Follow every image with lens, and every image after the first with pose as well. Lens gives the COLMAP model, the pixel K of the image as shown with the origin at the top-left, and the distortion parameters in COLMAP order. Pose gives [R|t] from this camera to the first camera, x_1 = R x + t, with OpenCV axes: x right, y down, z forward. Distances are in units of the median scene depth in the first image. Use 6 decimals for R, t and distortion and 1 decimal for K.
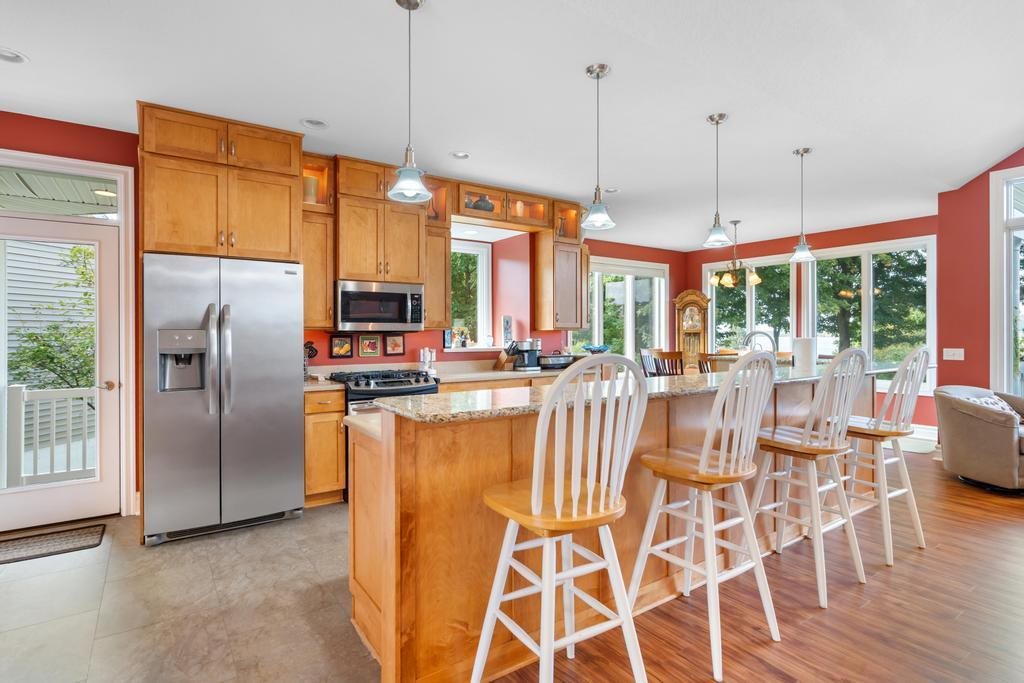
lens RADIAL K [[520.6, 0, 512.0], [0, 520.6, 341.5], [0, 0, 1]] dist [0.000350, 0.000633]
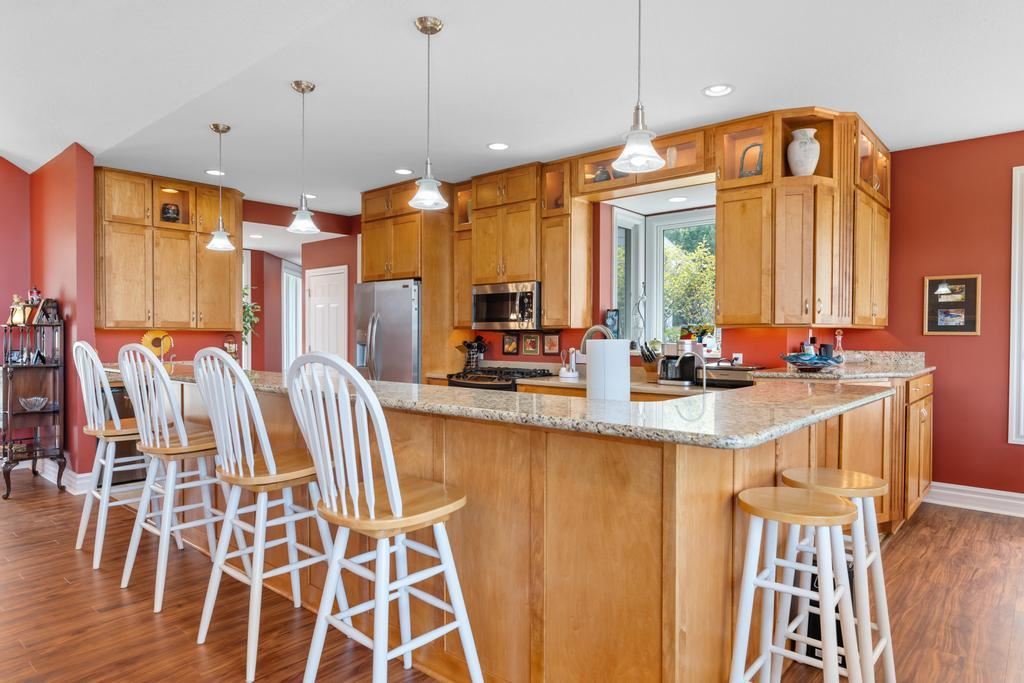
lens RADIAL K [[617.2, 0, 512.0], [0, 617.2, 341.5], [0, 0, 1]] dist [0.004849, 0.001043]
pose [[0.245562, 0.020685, -0.969160, 0.917277], [-0.018456, 0.999691, 0.016660, -0.017787], [0.969205, 0.013796, 0.245868, 0.687728]]
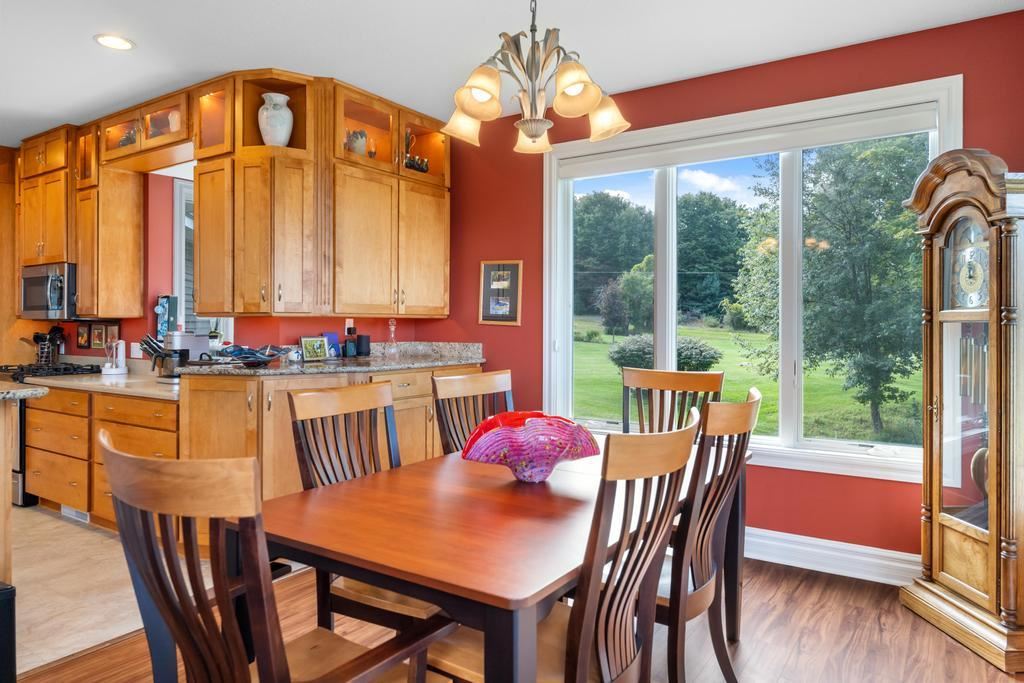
lens RADIAL K [[660.6, 0, 511.2], [0, 660.6, 320.2], [0, 0, 1]] dist [-0.003254, -0.000623]
pose [[0.367338, 0.004284, -0.930078, 1.048904], [-0.017412, 0.999846, -0.002272, -0.029822], [0.929925, 0.017029, 0.367356, 1.277777]]
